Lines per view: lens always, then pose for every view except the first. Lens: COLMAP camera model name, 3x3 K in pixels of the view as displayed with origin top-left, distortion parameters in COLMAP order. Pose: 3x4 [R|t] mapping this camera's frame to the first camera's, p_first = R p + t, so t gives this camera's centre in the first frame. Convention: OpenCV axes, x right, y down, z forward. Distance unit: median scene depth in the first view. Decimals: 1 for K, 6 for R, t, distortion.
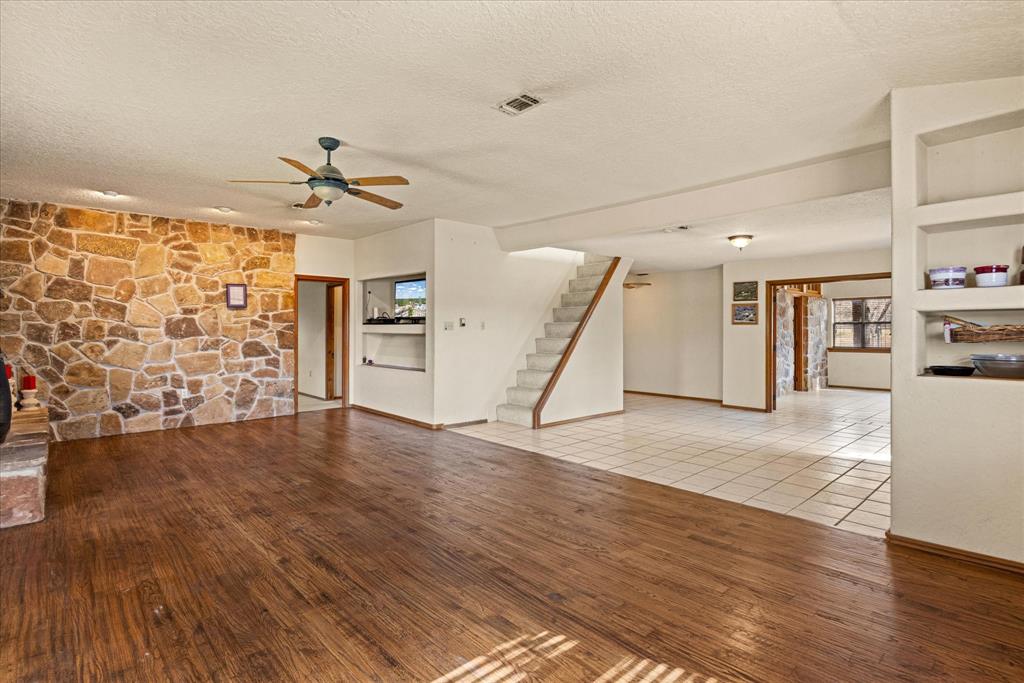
lens RADIAL K [[512.9, 0, 517.4], [0, 512.9, 331.7], [0, 0, 1]] dist [-0.006258, -0.001247]
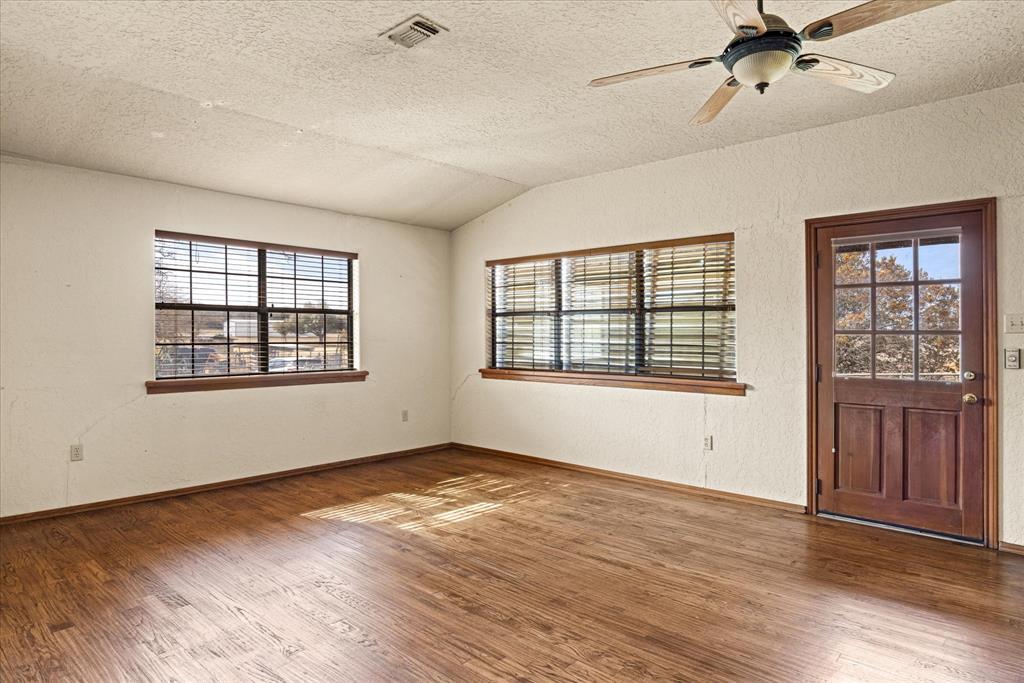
lens RADIAL K [[598.3, 0, 507.8], [0, 598.3, 341.5], [0, 0, 1]] dist [-0.018865, 0.004982]
pose [[-0.998193, -0.000081, -0.060090, -0.042559], [-0.000259, 0.999996, 0.002954, 0.004955], [0.060090, 0.002964, -0.998189, 0.960557]]
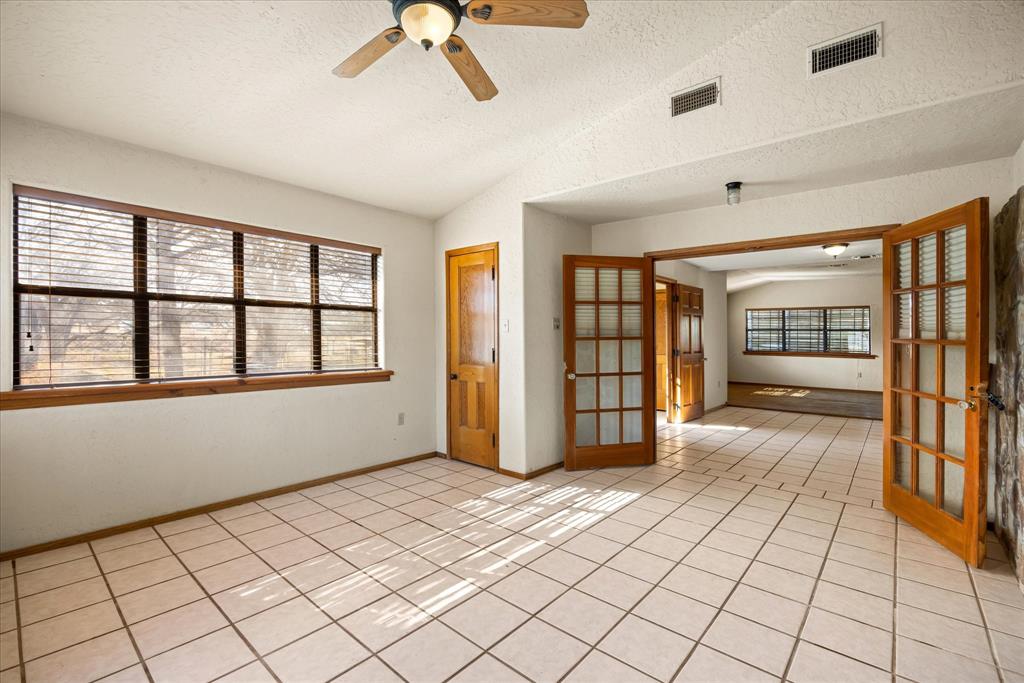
lens RADIAL K [[455.3, 0, 510.0], [0, 455.3, 338.5], [0, 0, 1]] dist [-0.012427, -0.000158]
pose [[-0.994578, -0.009234, -0.103583, 1.141268], [-0.009229, 0.999957, -0.000525, 0.008994], [0.103583, 0.000434, -0.994621, 1.782322]]
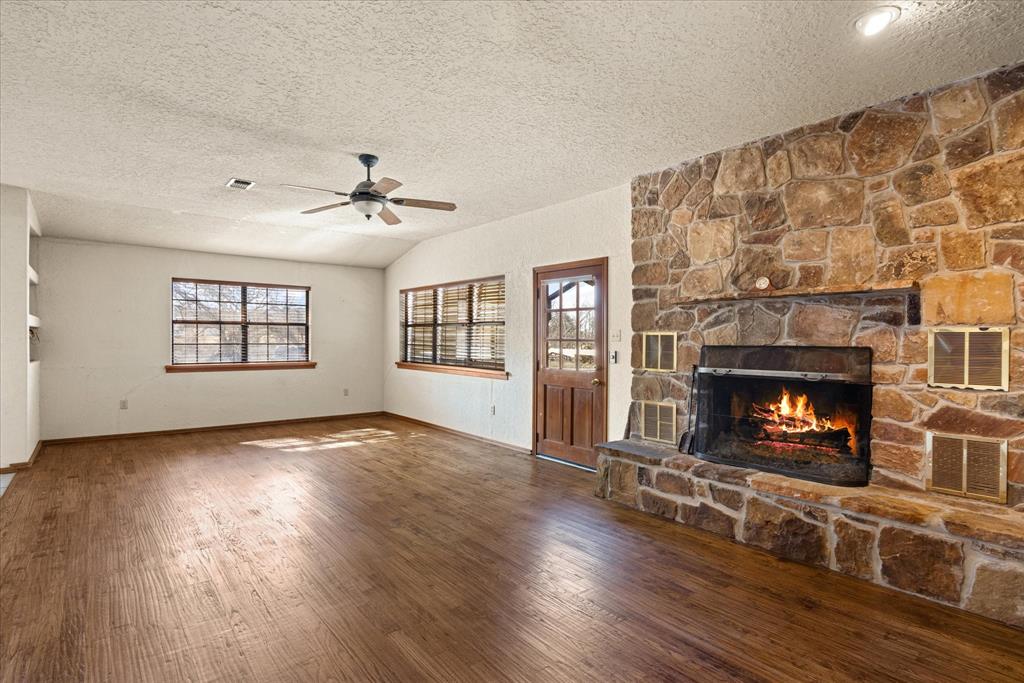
lens RADIAL K [[512.9, 0, 509.7], [0, 512.9, 344.0], [0, 0, 1]] dist [-0.006258, -0.001247]
pose [[-0.996247, -0.006955, 0.086278, -0.454635], [-0.006538, 0.999966, 0.005111, 0.000255], [-0.086311, 0.004528, -0.996258, 1.217092]]
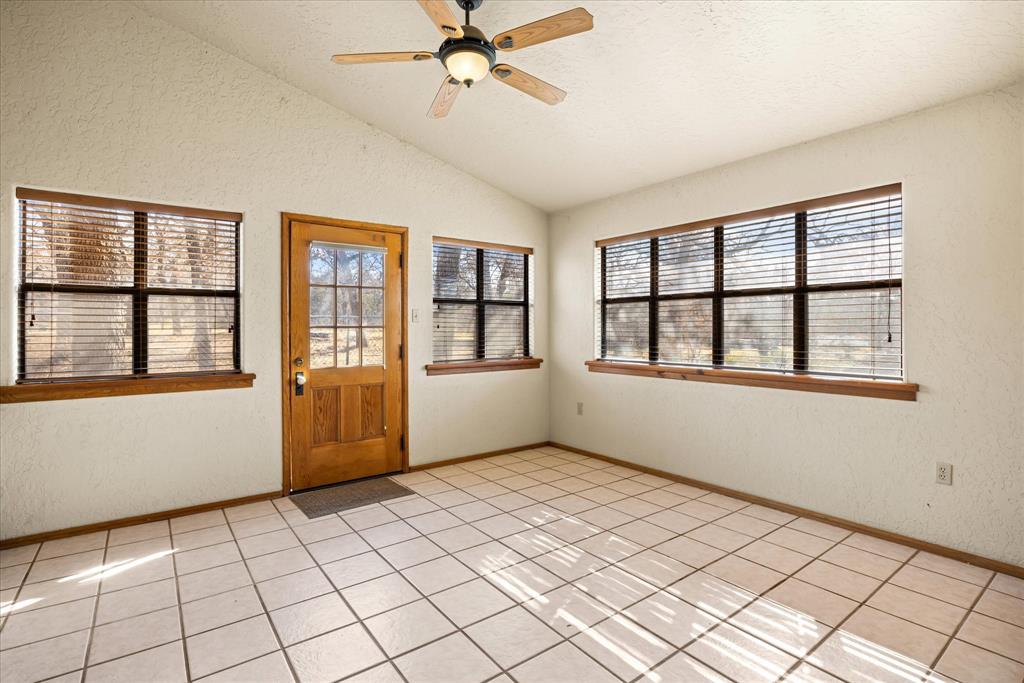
lens RADIAL K [[493.5, 0, 502.2], [0, 493.5, 326.3], [0, 0, 1]] dist [-0.004984, -0.000236]
pose [[0.124242, 0.003430, 0.992246, 0.781424], [0.001993, 0.999991, -0.003706, 0.008364], [-0.992250, 0.002438, 0.124234, 1.404110]]
